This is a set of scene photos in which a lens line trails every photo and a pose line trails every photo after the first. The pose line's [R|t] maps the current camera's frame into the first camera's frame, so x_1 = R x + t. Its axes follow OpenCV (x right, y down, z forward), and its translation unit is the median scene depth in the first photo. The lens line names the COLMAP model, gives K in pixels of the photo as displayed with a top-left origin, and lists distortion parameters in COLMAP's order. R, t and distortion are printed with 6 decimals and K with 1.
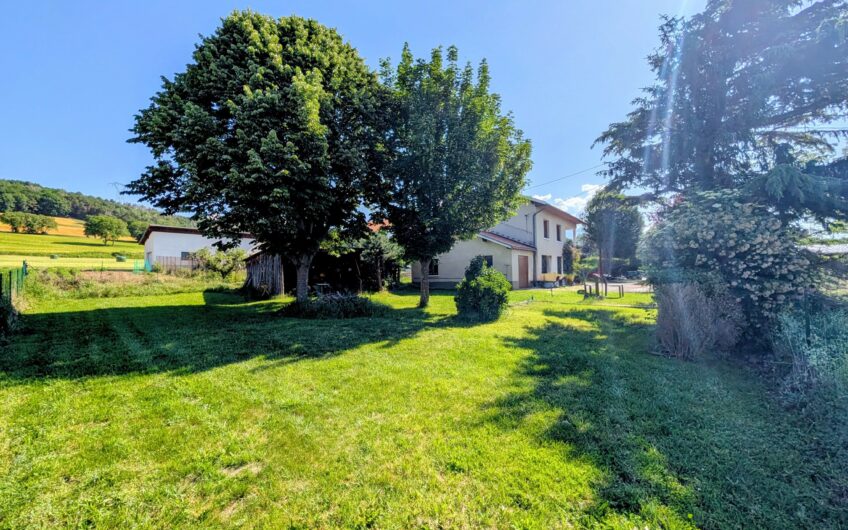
lens RADIAL K [[323.7, 0, 424.0], [0, 323.7, 265.0], [0, 0, 1]] dist [0.000075, -0.000130]
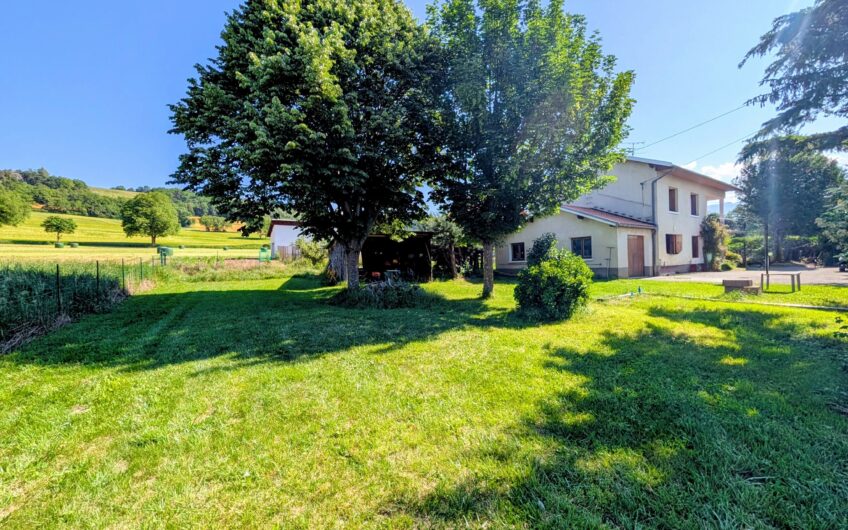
lens RADIAL K [[323.7, 0, 424.0], [0, 323.7, 265.0], [0, 0, 1]] dist [0.000075, -0.000130]
pose [[0.948883, -0.002012, -0.315623, 0.130823], [0.015131, 0.999120, 0.039121, 0.009471], [0.315266, -0.041897, 0.948078, 0.177193]]
